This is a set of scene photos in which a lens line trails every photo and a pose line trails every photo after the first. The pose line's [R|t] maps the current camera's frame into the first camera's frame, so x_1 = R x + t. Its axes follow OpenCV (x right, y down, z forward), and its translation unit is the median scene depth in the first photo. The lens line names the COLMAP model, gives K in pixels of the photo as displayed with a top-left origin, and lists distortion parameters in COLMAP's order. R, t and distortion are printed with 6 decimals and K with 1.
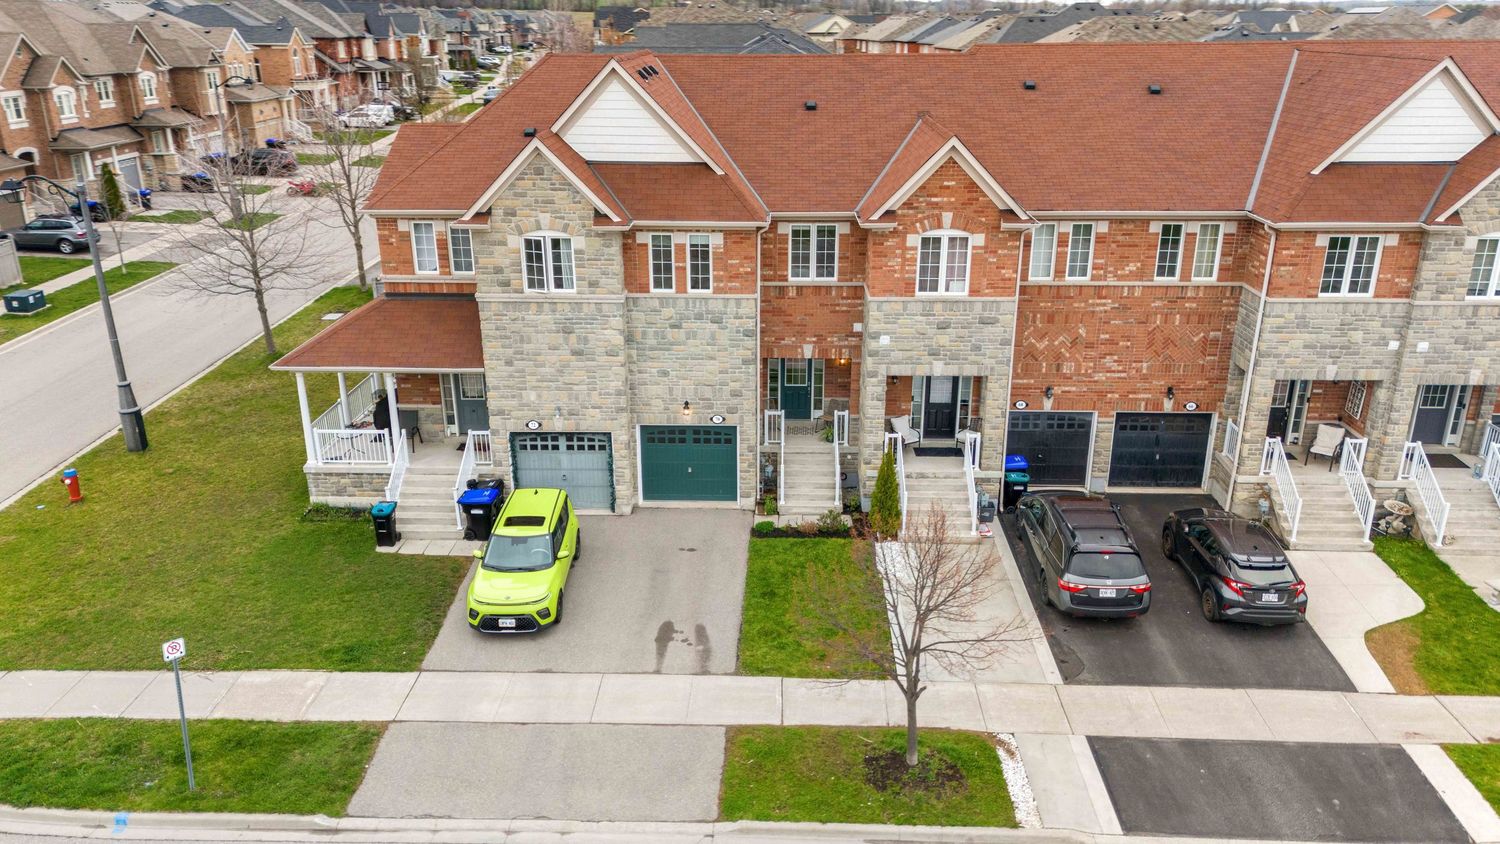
lens RADIAL K [[1081.5, 0, 755.2], [0, 1081.5, 413.8], [0, 0, 1]] dist [0.083068, -0.076911]
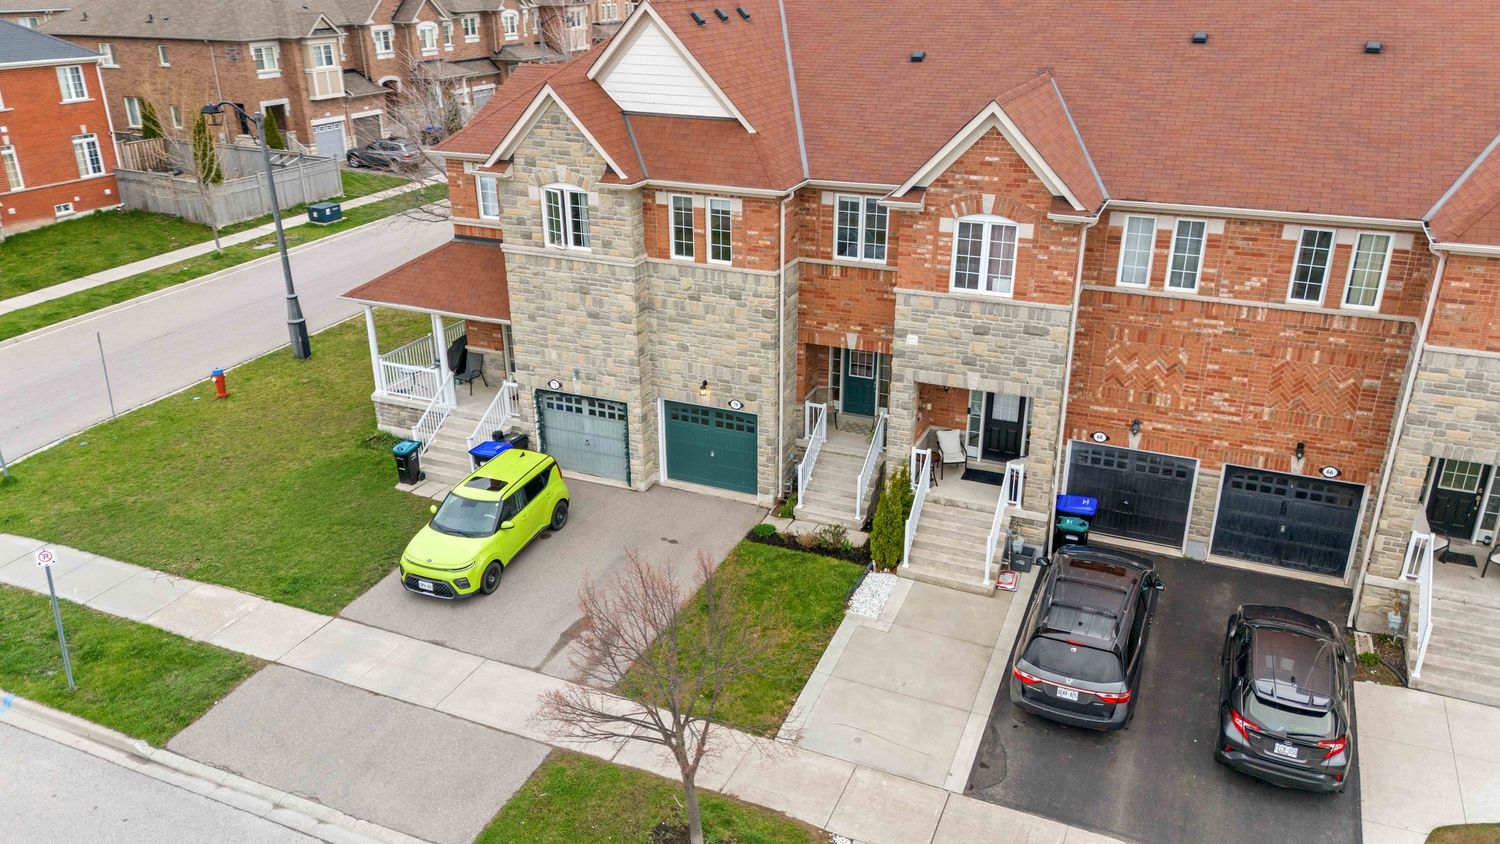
lens RADIAL K [[1081.5, 0, 755.2], [0, 1081.5, 413.8], [0, 0, 1]] dist [0.083068, -0.076911]
pose [[0.931324, 0.139606, -0.336373, 0.292118], [-0.123393, 0.989941, 0.069218, -0.053055], [0.342653, -0.022958, 0.939182, 0.154036]]
